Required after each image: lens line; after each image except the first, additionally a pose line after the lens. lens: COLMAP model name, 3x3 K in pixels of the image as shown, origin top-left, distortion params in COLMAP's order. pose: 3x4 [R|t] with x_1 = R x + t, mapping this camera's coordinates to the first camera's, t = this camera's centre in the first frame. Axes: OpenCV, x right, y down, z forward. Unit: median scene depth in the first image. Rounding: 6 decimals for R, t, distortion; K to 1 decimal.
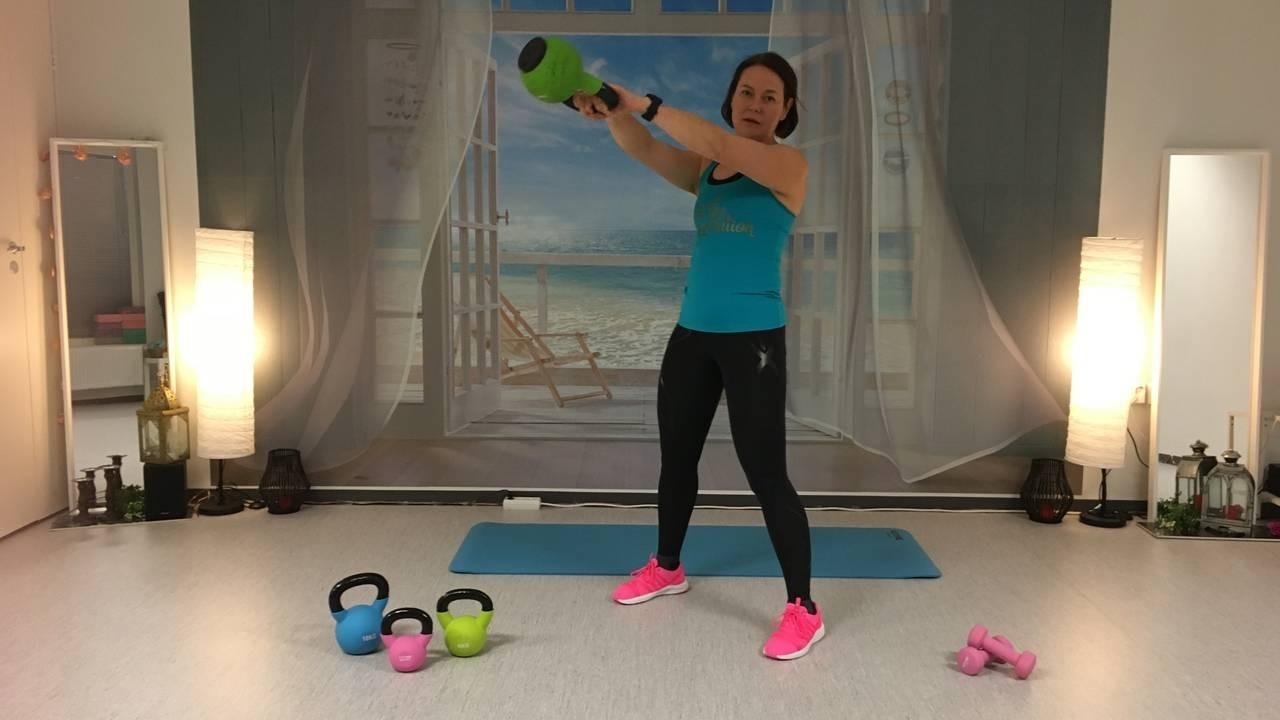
lens RADIAL K [[1097.9, 0, 640.0], [0, 1097.9, 360.0], [0, 0, 1]] dist [0.082478, -0.100161]
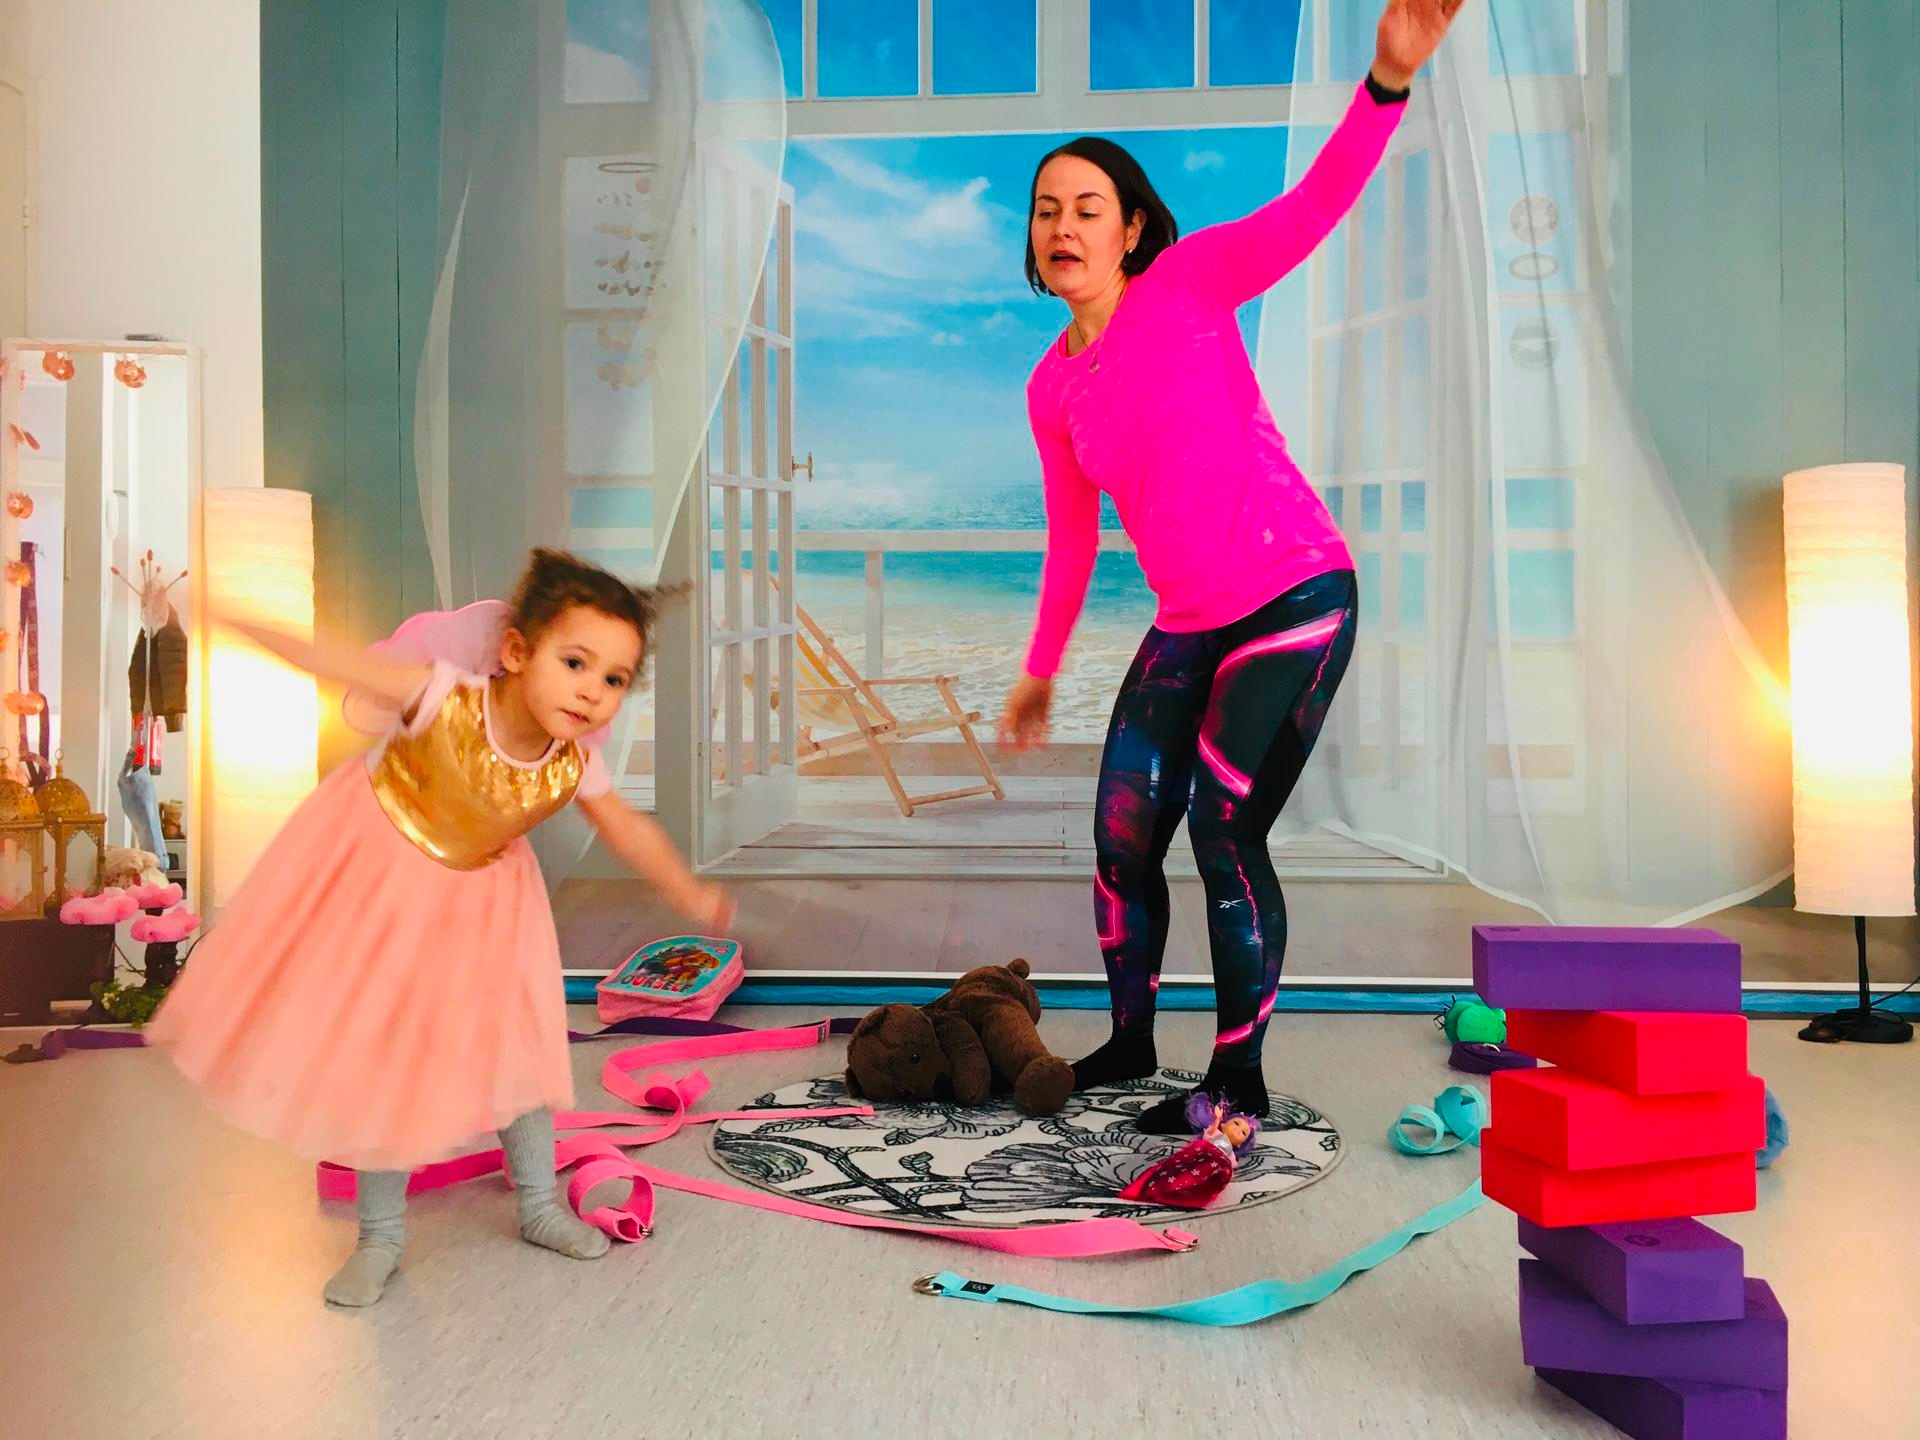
lens RADIAL K [[1644.7, 0, 960.0], [0, 1644.7, 720.0], [0, 0, 1]] dist [0.086313, -0.116490]
pose [[0.998334, -0.009595, -0.056901, -0.000963], [0.002941, 0.993258, -0.115890, 0.090458], [0.057629, 0.115530, 0.991631, 0.204719]]
